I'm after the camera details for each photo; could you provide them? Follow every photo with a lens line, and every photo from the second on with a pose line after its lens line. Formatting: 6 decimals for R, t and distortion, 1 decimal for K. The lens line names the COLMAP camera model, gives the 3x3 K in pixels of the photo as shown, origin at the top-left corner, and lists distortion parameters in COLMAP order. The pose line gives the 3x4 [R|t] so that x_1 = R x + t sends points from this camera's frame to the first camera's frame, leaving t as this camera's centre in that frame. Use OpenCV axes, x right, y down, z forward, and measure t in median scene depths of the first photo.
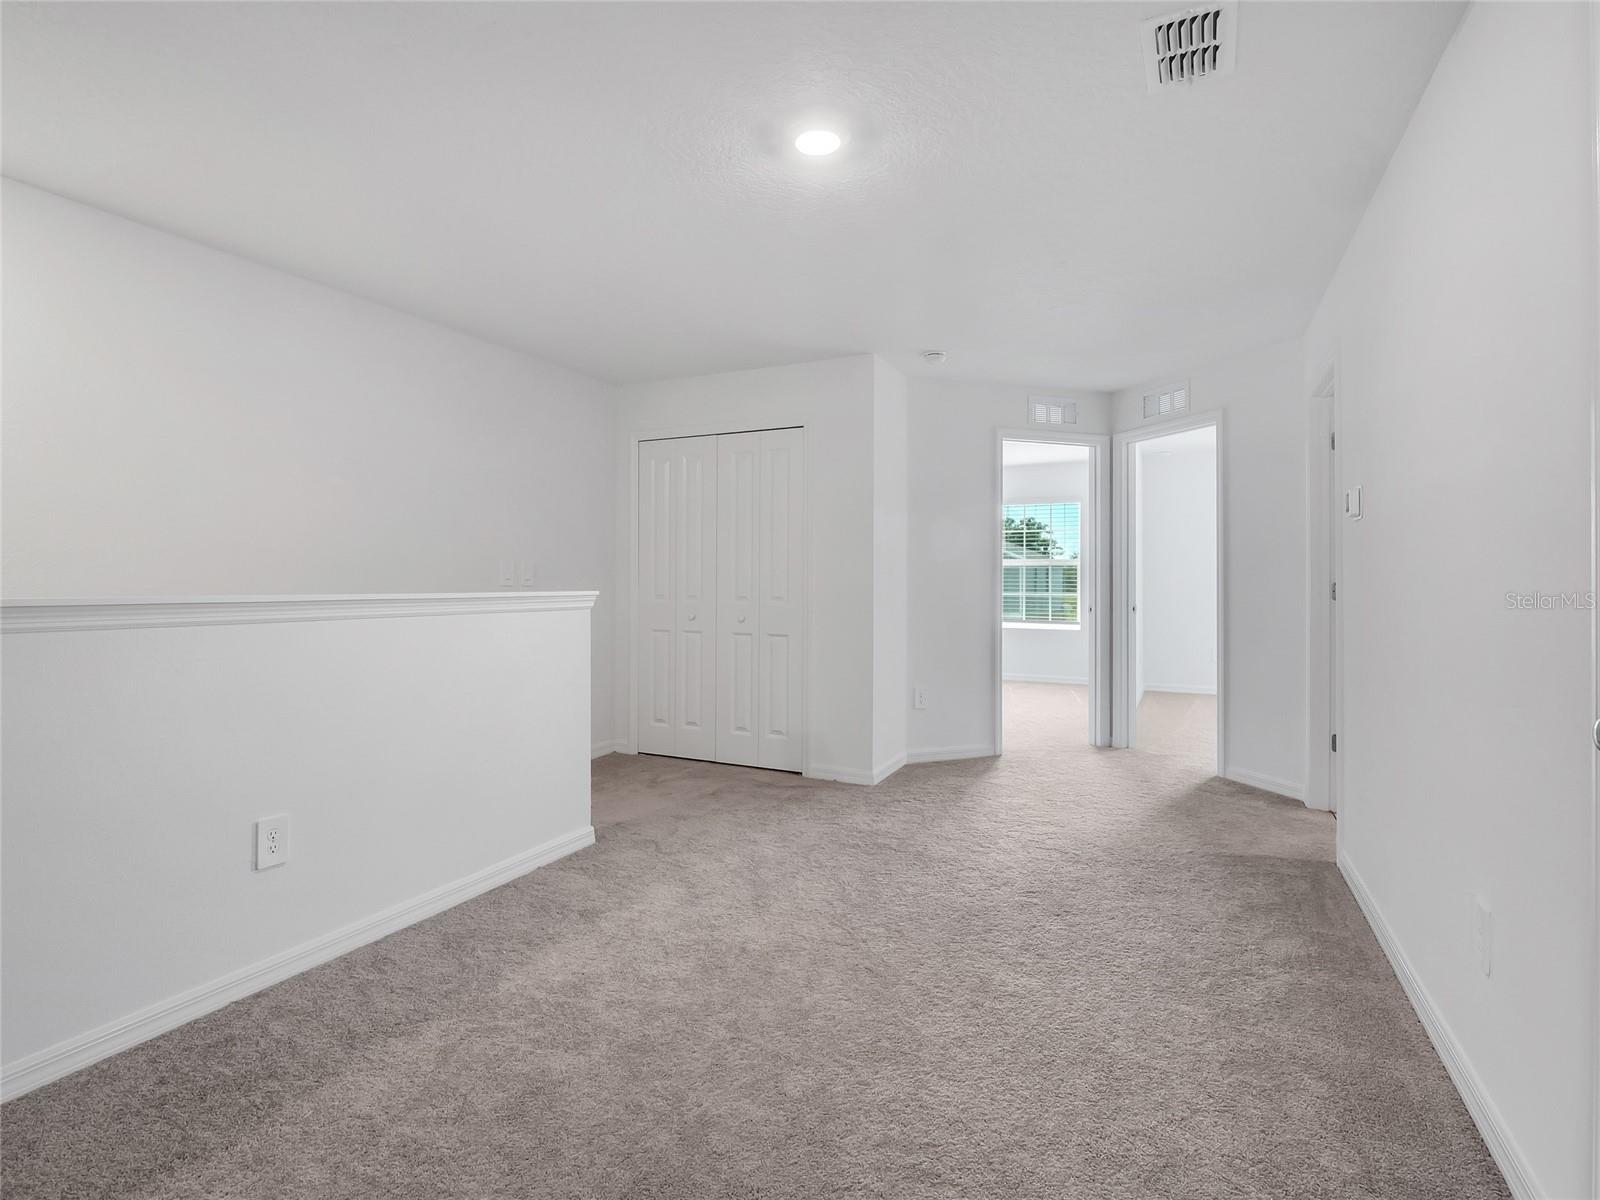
lens RADIAL K [[789.0, 0, 796.5], [0, 789.0, 599.2], [0, 0, 1]] dist [-0.017419, 0.000369]
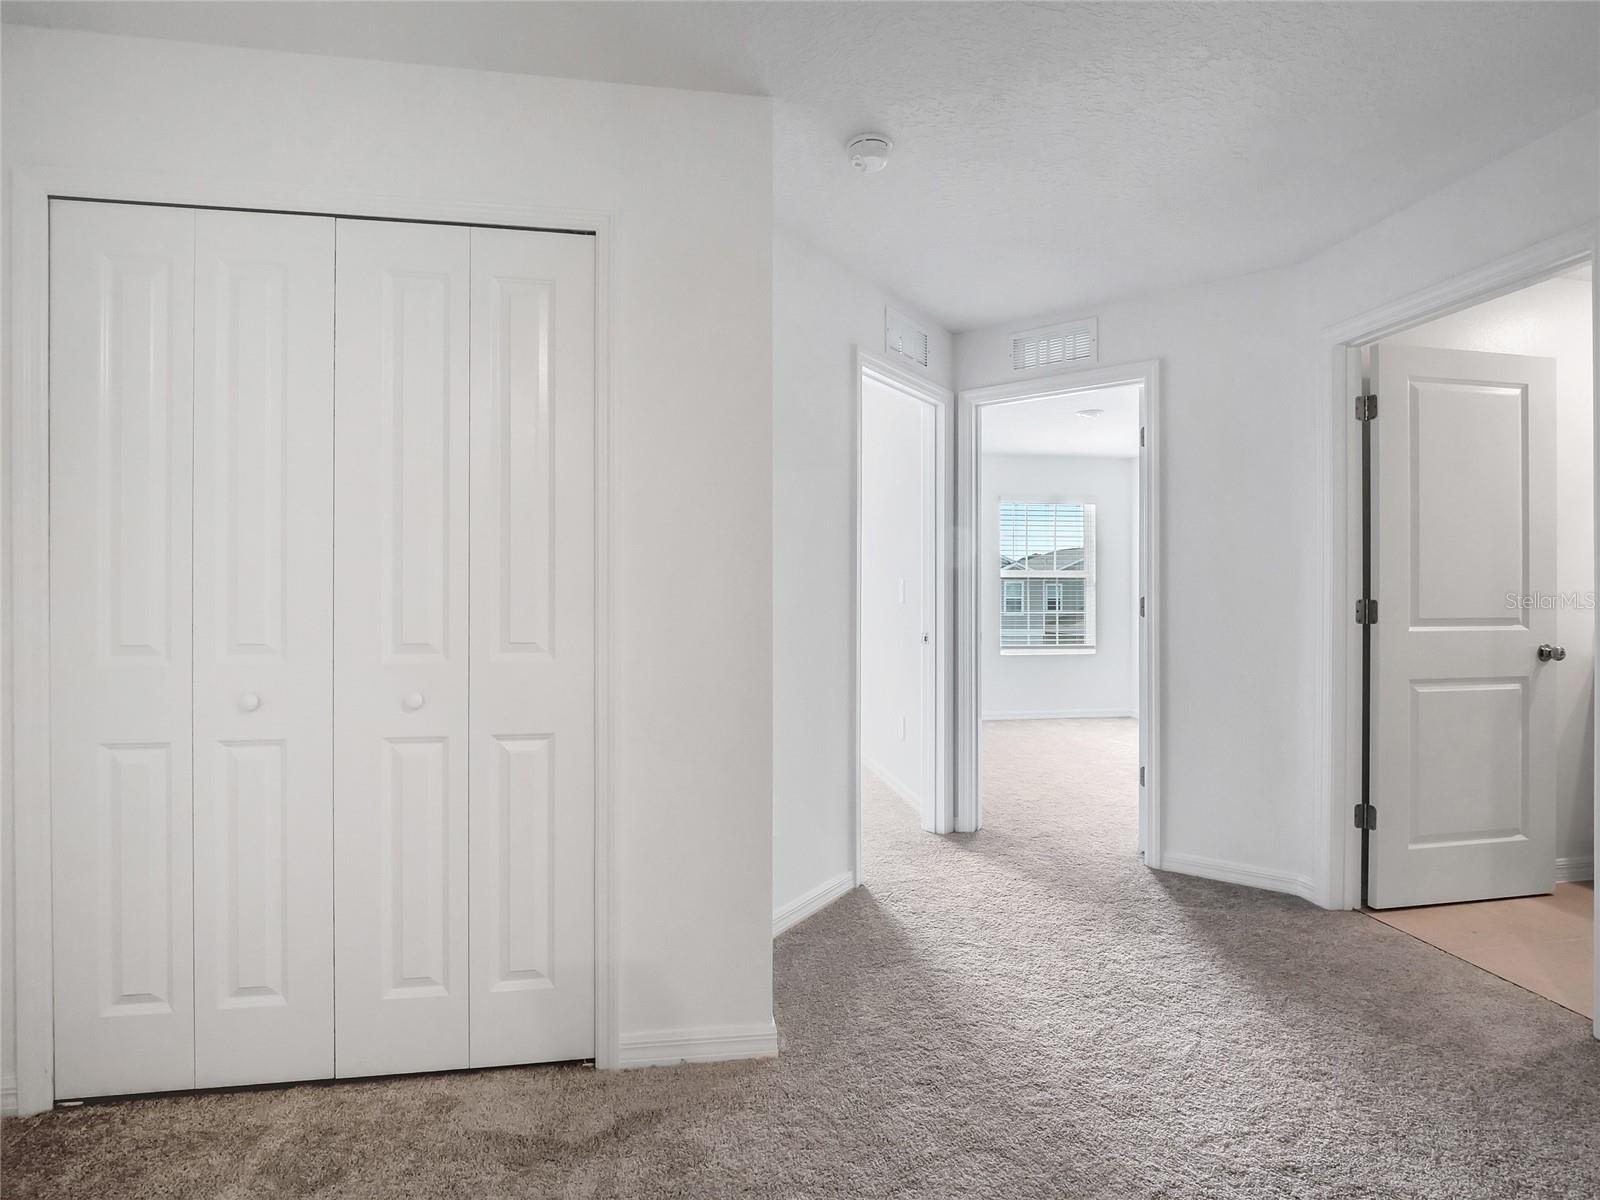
lens RADIAL K [[789.0, 0, 796.5], [0, 789.0, 599.2], [0, 0, 1]] dist [-0.017419, 0.000369]
pose [[0.817546, -0.005622, 0.575836, -0.134361], [0.021545, 0.999551, -0.020830, -0.012210], [-0.575460, 0.029436, 0.817300, 0.554727]]
